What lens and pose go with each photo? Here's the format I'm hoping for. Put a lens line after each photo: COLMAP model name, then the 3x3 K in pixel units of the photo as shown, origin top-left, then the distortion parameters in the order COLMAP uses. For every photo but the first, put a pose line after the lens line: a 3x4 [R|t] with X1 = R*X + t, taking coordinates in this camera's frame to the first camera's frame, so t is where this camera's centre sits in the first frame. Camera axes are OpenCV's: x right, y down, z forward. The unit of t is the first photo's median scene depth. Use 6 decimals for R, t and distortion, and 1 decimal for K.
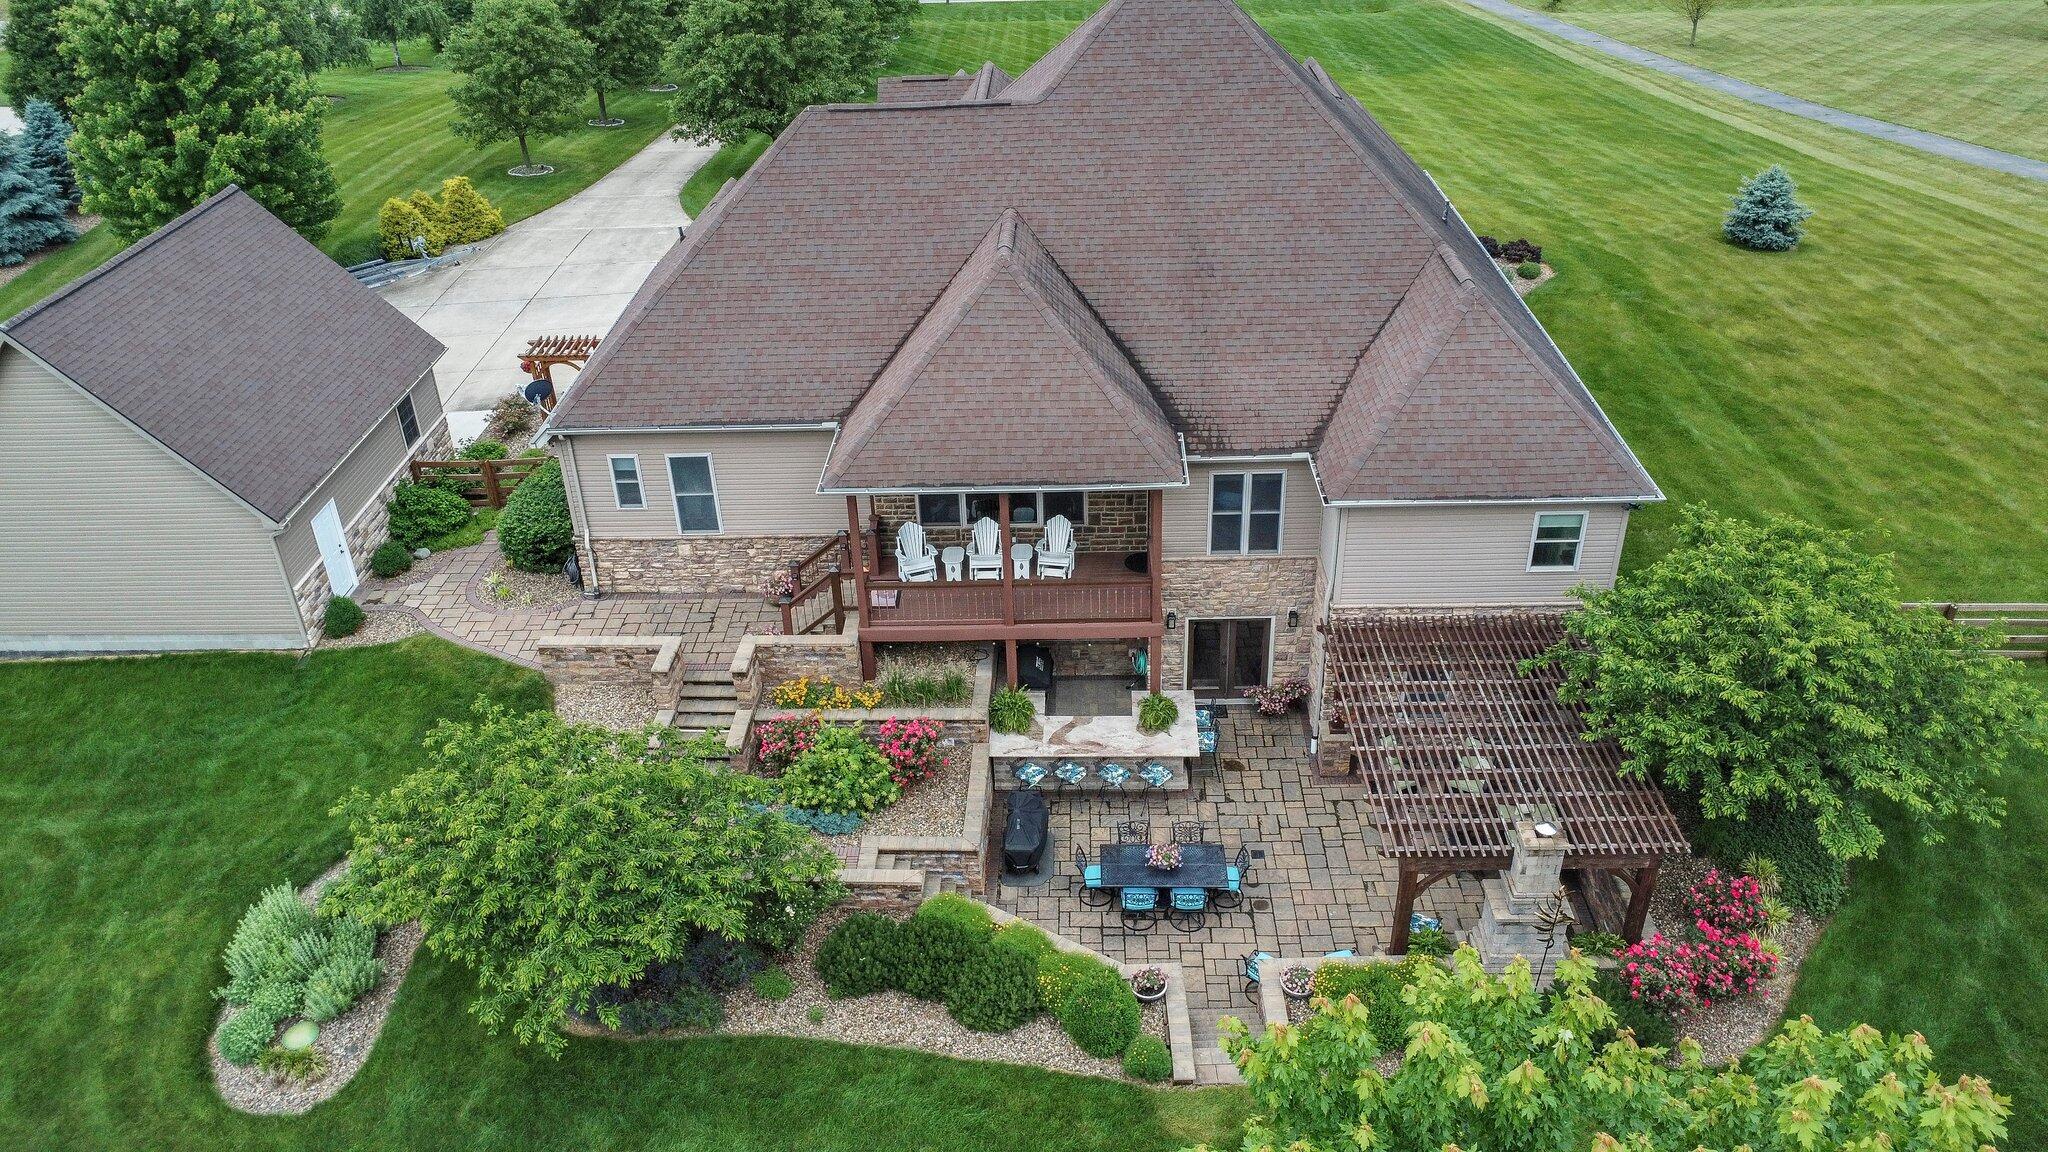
lens RADIAL K [[1487.7, 0, 1024.0], [0, 1487.7, 576.0], [0, 0, 1]] dist [-0.029976, 0.001194]
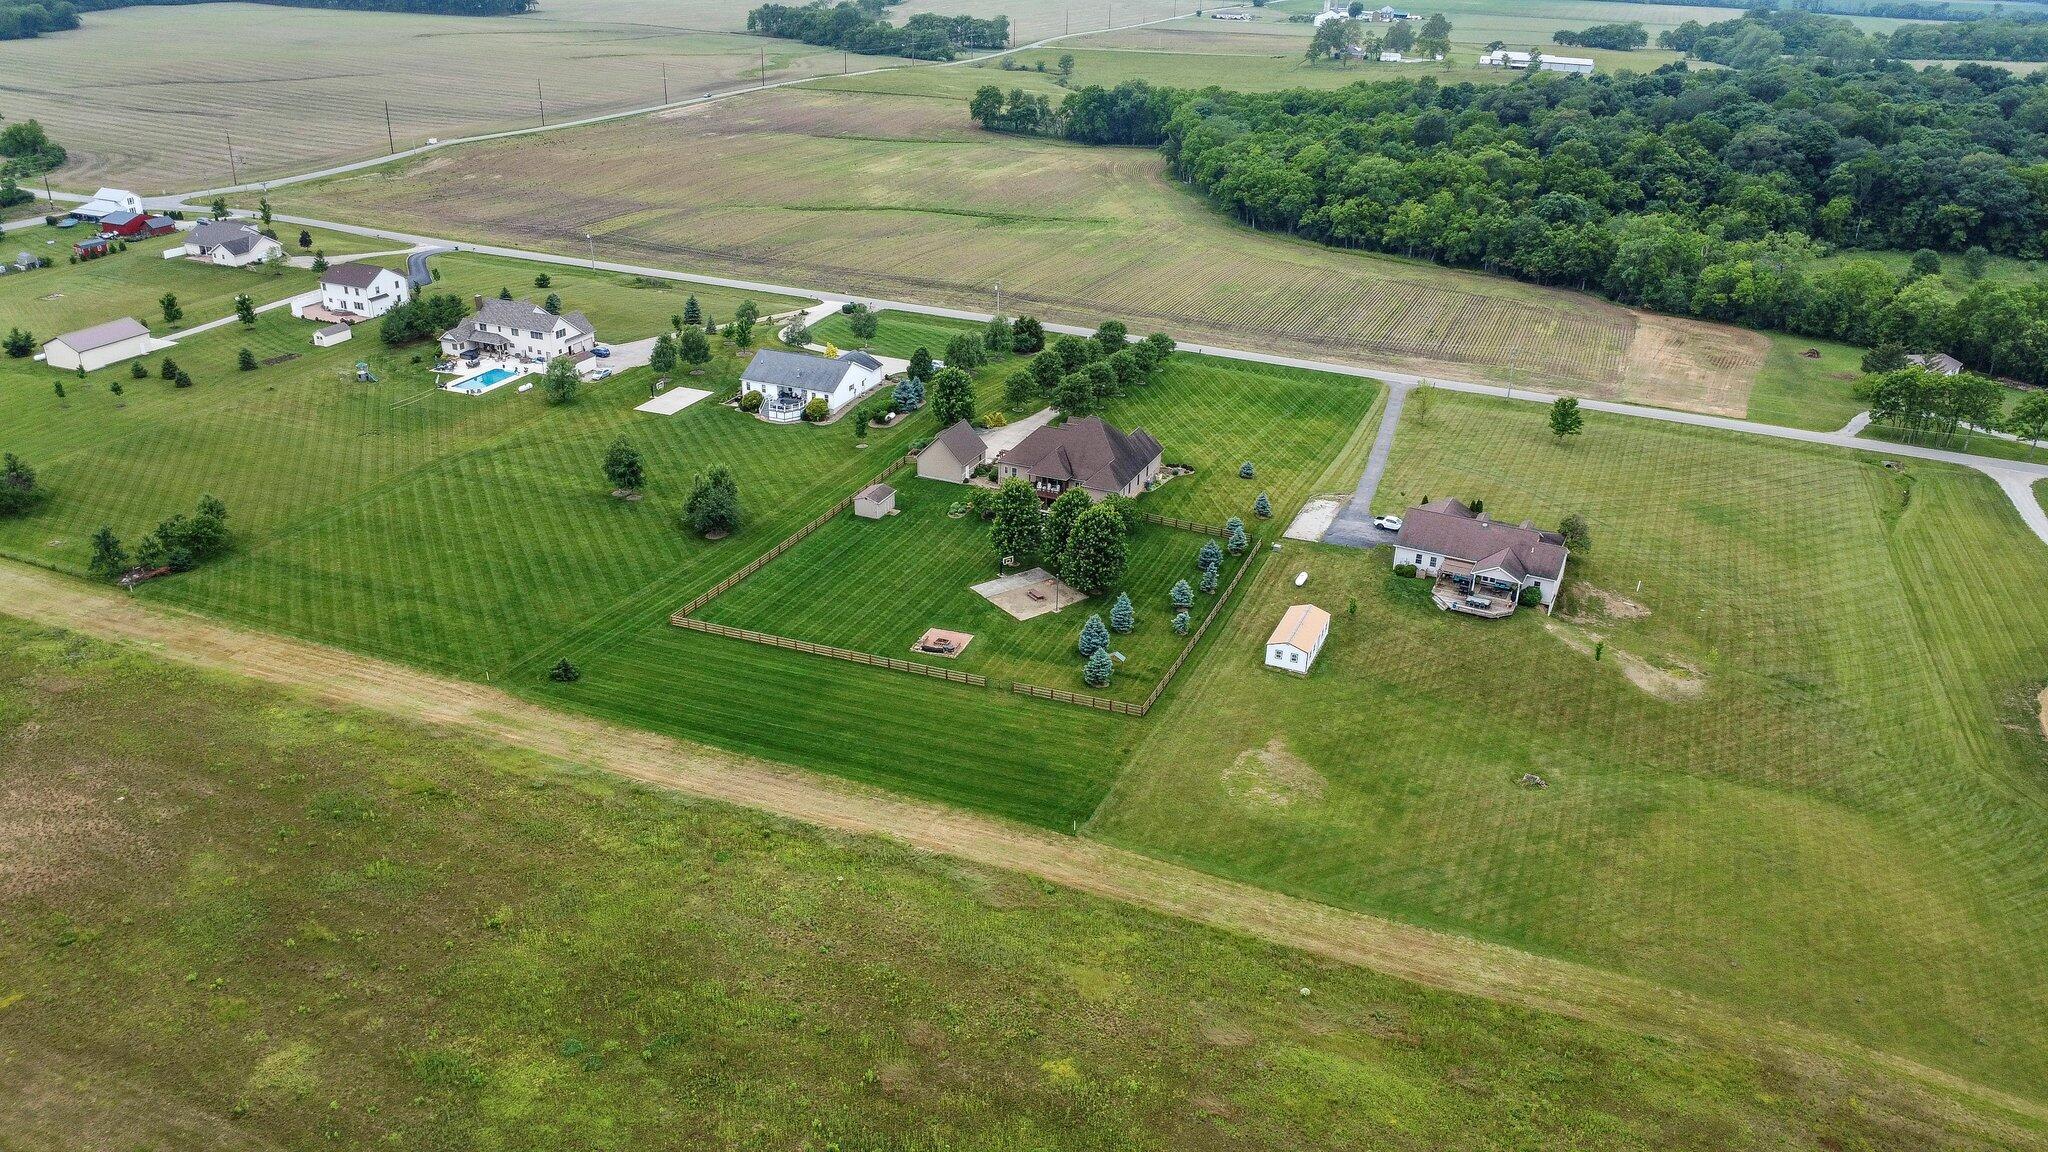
lens RADIAL K [[1524.4, 0, 1024.0], [0, 1524.4, 576.0], [0, 0, 1]] dist [0.064286, 0.000828]
pose [[0.922410, 0.207208, -0.325920, 2.349620], [-0.239911, 0.968742, -0.063100, 0.885763], [0.302658, 0.136396, 0.943289, -5.938814]]
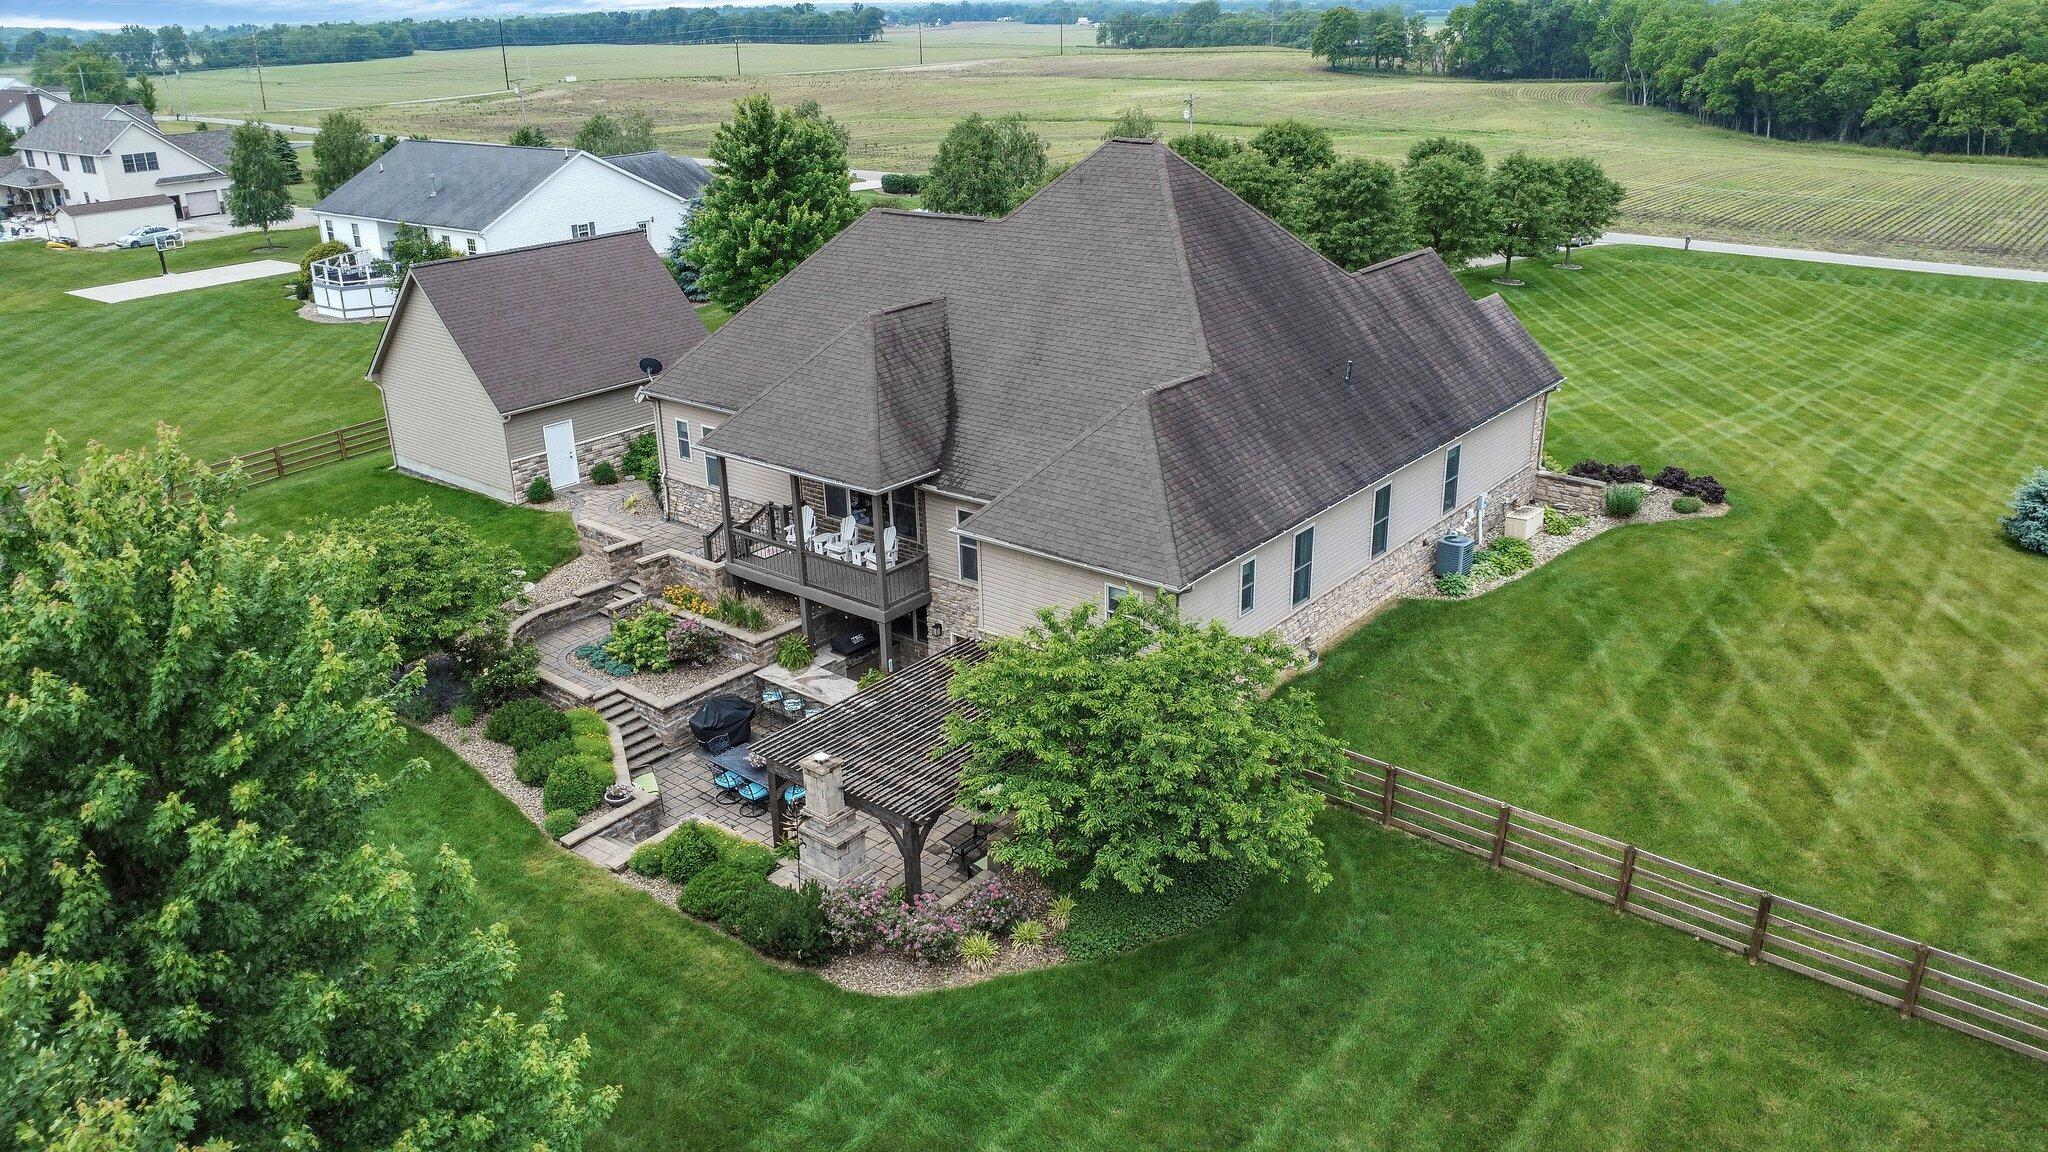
lens RADIAL K [[1487.7, 0, 1024.0], [0, 1487.7, 576.0], [0, 0, 1]] dist [-0.029976, 0.001194]
pose [[0.787889, 0.239678, -0.567260, 0.808252], [-0.320361, 0.946218, -0.045165, 0.019703], [0.525927, 0.217313, 0.822299, 0.023765]]
